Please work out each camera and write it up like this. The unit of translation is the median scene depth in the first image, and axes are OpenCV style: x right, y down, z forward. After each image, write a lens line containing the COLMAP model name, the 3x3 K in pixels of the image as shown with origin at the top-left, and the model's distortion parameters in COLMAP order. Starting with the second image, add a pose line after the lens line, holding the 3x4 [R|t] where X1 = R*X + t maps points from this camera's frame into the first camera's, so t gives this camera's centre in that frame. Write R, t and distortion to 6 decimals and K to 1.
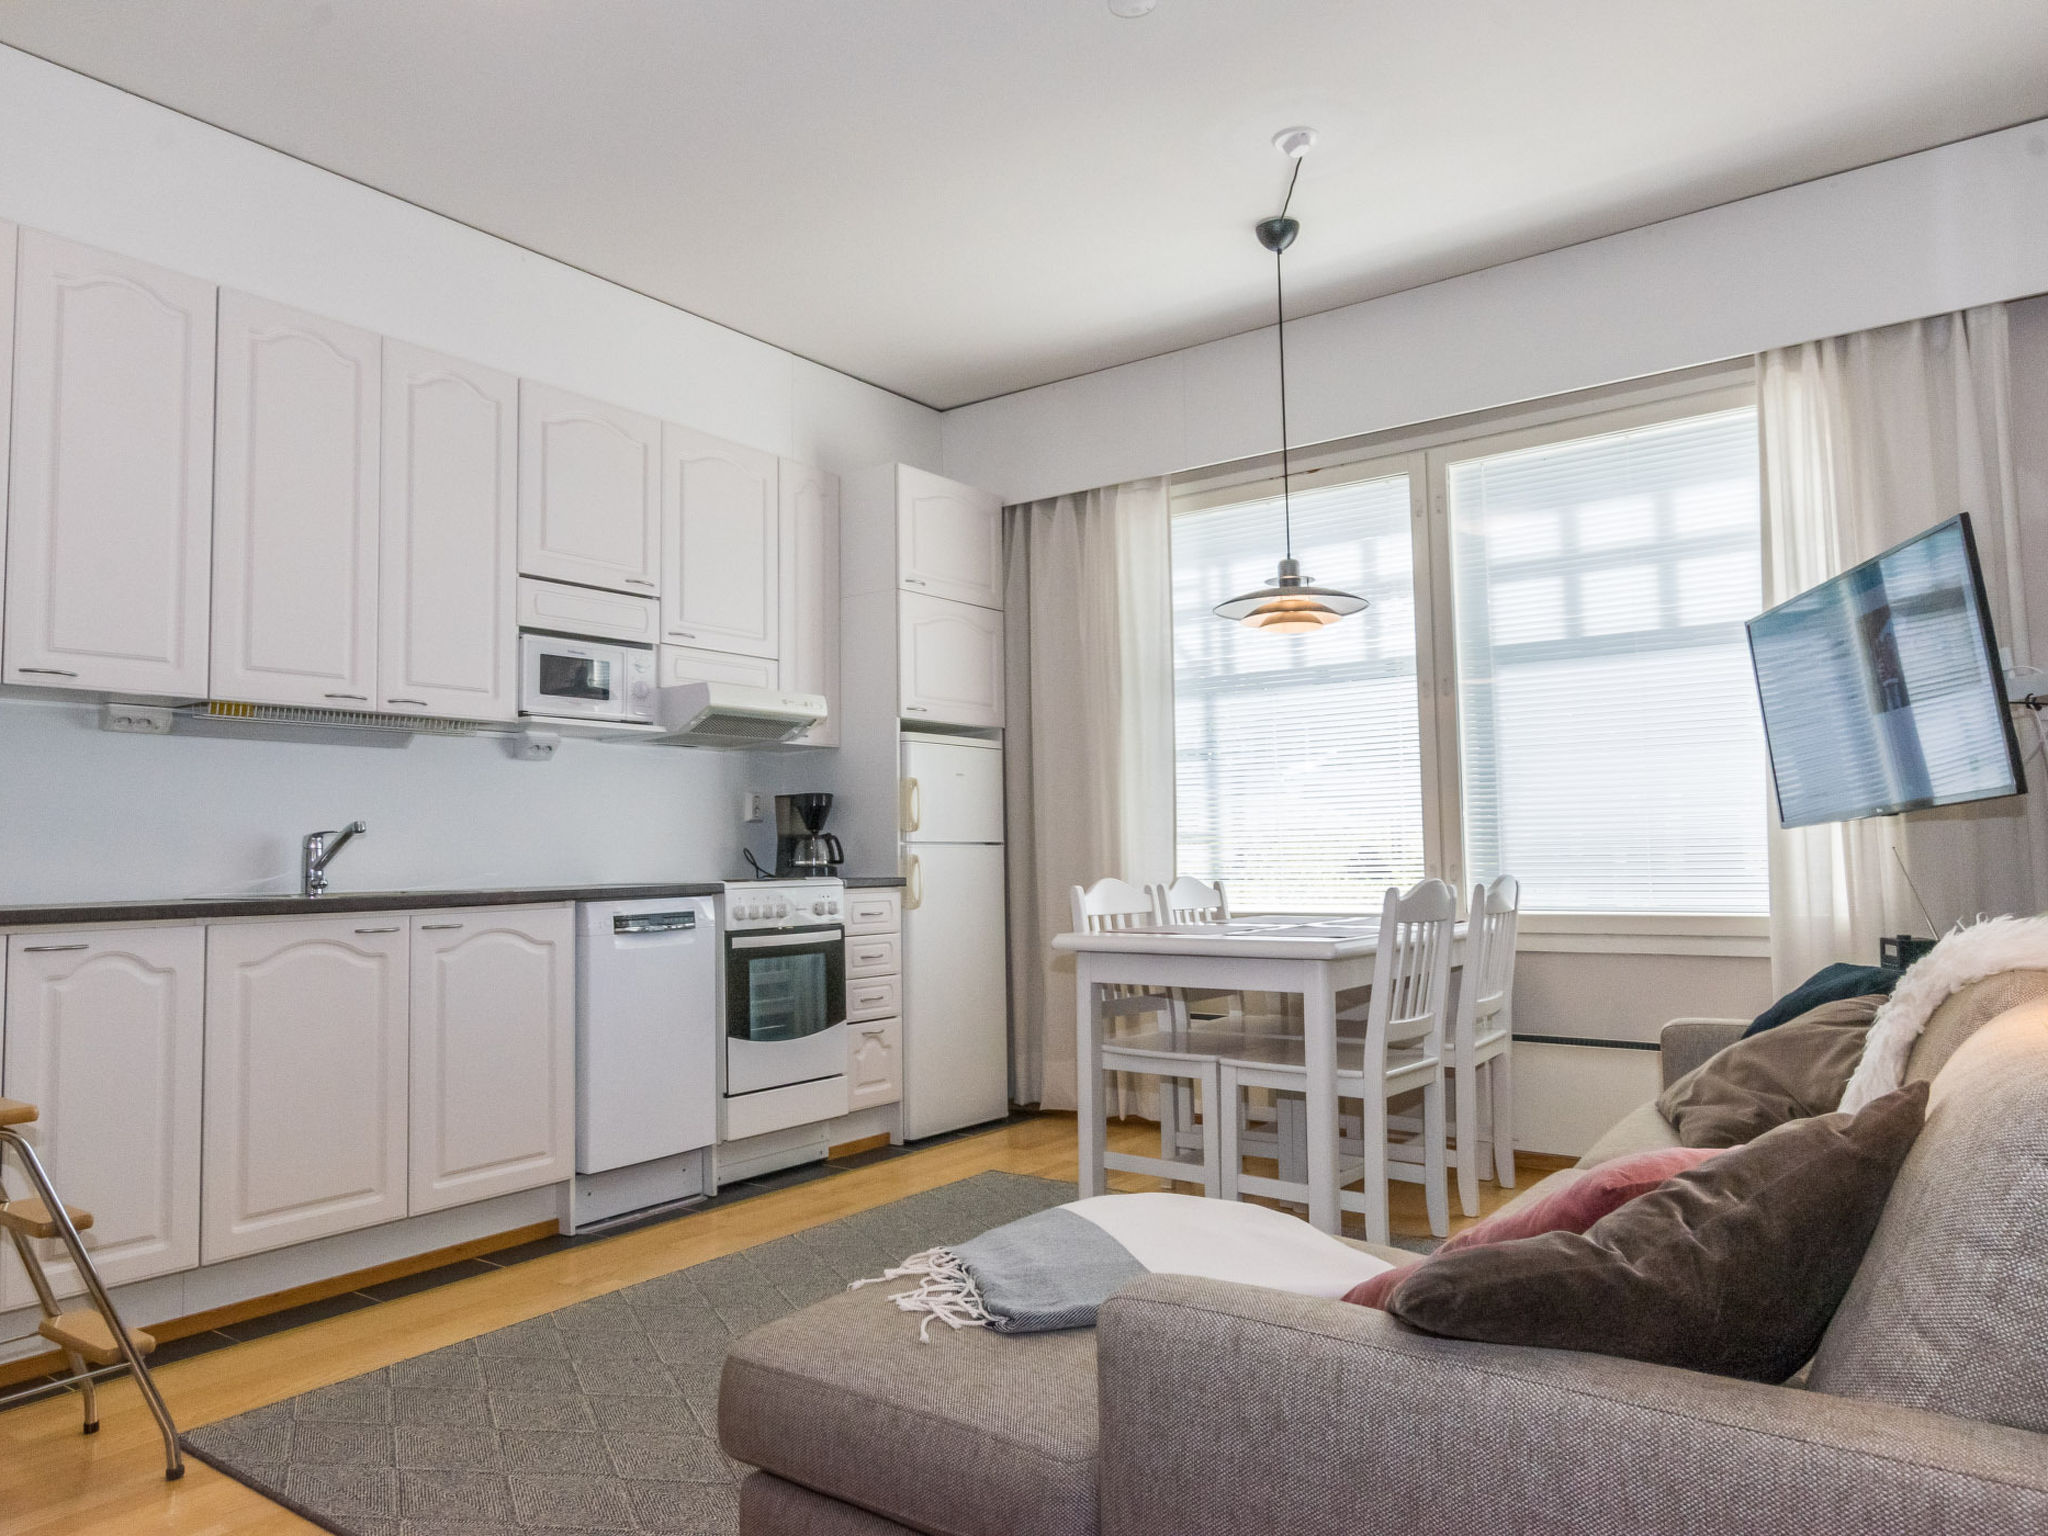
lens RADIAL K [[1356.6, 0, 1024.0], [0, 1356.6, 768.0], [0, 0, 1]] dist [-0.002758, -0.000314]
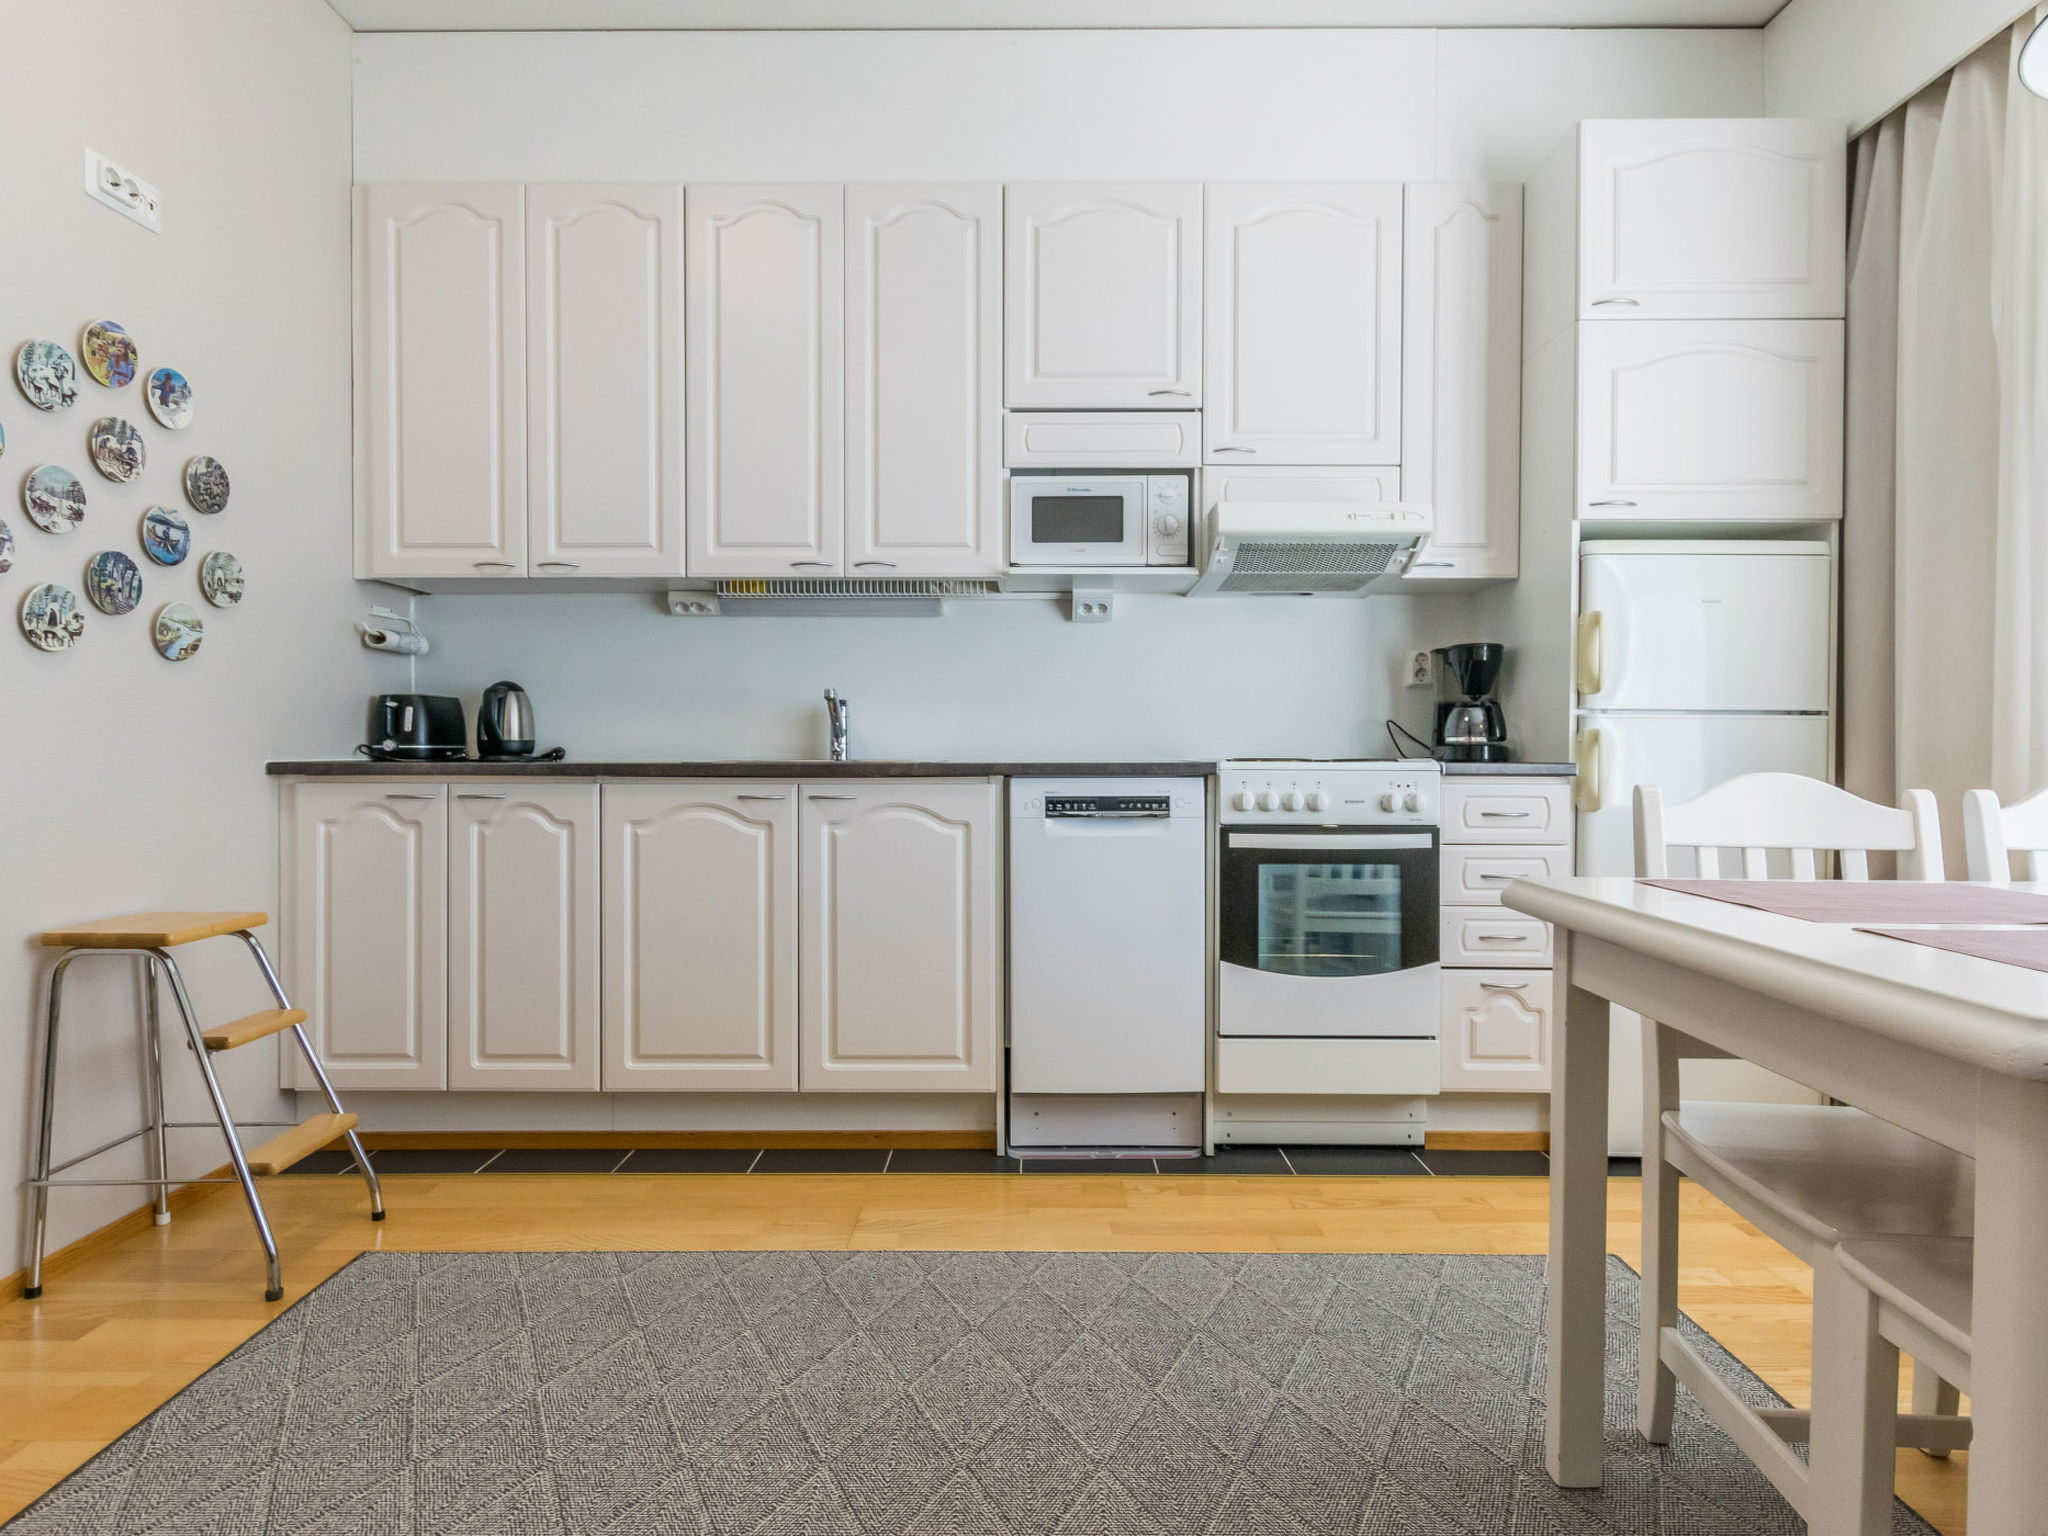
lens RADIAL K [[1108.0, 0, 1024.0], [0, 1108.0, 768.0], [0, 0, 1]] dist [-0.001267, 0.001238]
pose [[0.588293, 0.031313, -0.808041, 0.222405], [0.040997, 0.996810, 0.068476, 0.041096], [0.807608, -0.073411, 0.585133, 0.547555]]
